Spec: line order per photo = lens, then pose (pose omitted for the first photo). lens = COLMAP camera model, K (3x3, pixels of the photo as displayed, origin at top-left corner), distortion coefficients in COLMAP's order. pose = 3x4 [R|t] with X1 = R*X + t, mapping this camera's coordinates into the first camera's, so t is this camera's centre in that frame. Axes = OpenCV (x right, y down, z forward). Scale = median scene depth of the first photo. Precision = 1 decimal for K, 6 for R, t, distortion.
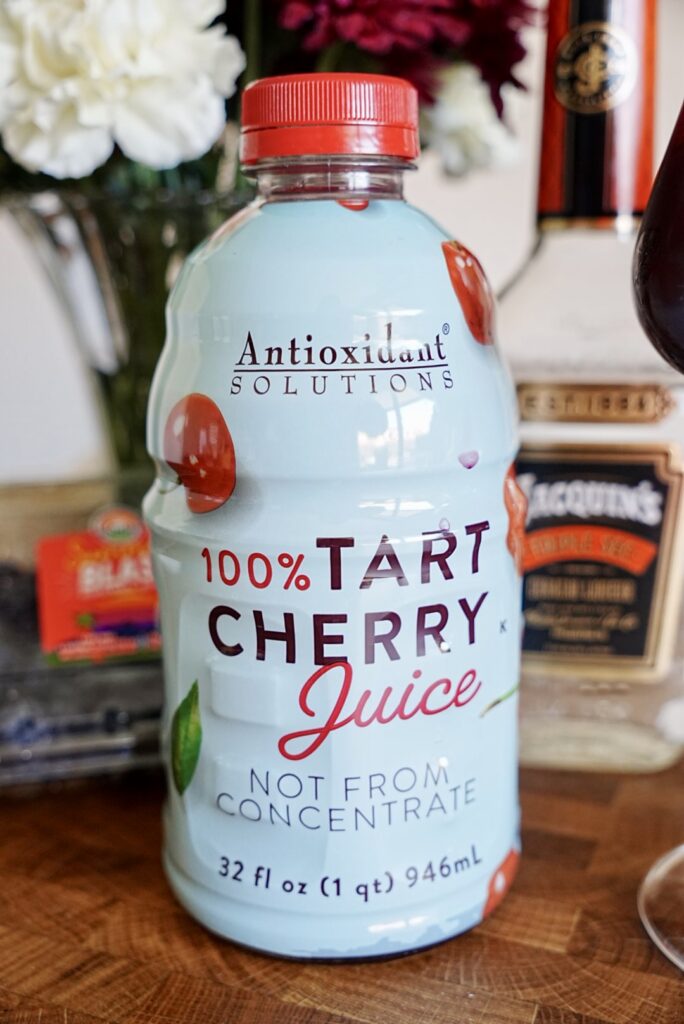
lens RADIAL K [[1139.9, 0, 341.5], [0, 1139.9, 554.3], [0, 0, 1]] dist [-0.013458, 0.015272]
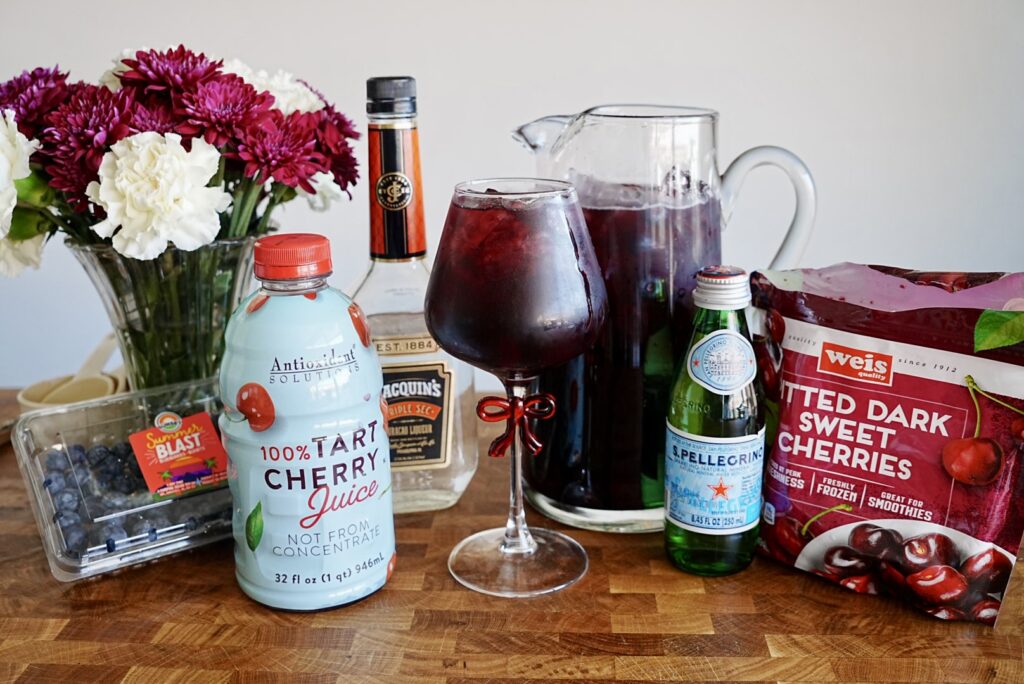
lens RADIAL K [[999.7, 0, 512.0], [0, 999.7, 342.0], [0, 0, 1]] dist [-0.052165, -0.002710]
pose [[0.934580, -0.089870, 0.344214, -0.320698], [0.082856, 0.995944, 0.035067, -0.246231], [-0.345969, -0.004253, 0.938236, -1.107865]]
